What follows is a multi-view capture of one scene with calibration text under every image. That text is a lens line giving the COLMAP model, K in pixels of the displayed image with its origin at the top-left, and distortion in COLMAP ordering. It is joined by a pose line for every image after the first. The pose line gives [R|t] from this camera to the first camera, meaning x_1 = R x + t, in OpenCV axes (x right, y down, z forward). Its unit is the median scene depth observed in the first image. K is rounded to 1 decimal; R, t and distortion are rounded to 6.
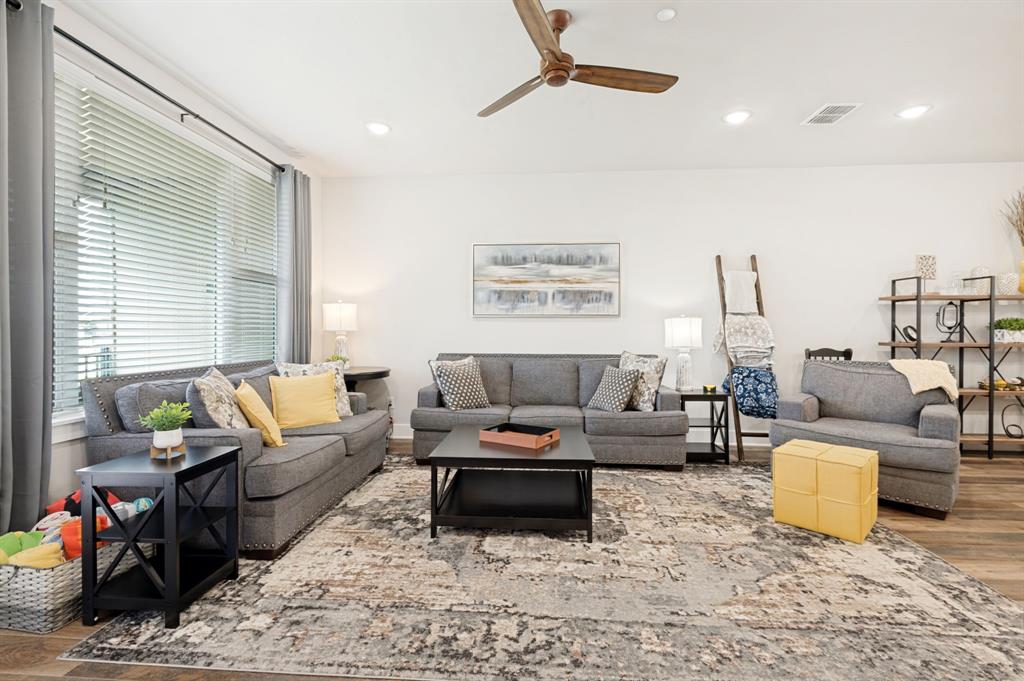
lens RADIAL K [[473.3, 0, 512.0], [0, 473.3, 340.5], [0, 0, 1]] dist [0.000629, -0.000173]
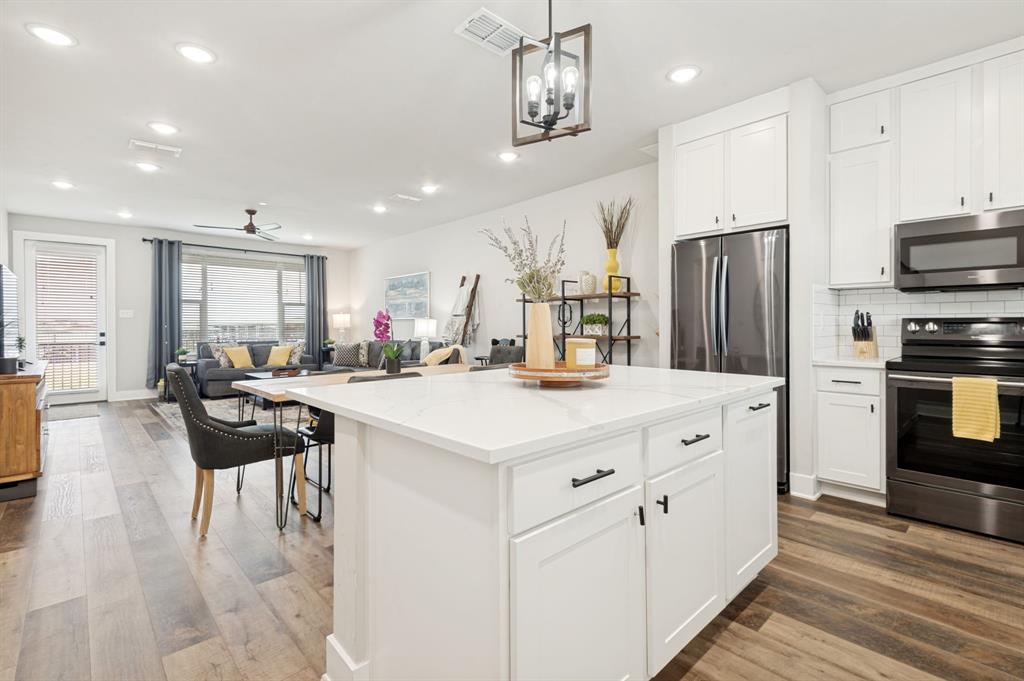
lens RADIAL K [[473.3, 0, 512.0], [0, 473.3, 340.5], [0, 0, 1]] dist [0.000629, -0.000173]
pose [[0.735251, 0.014475, -0.677640, 1.546469], [-0.003543, 0.999840, 0.017513, -0.000427], [0.677786, -0.010476, 0.735185, -0.014153]]
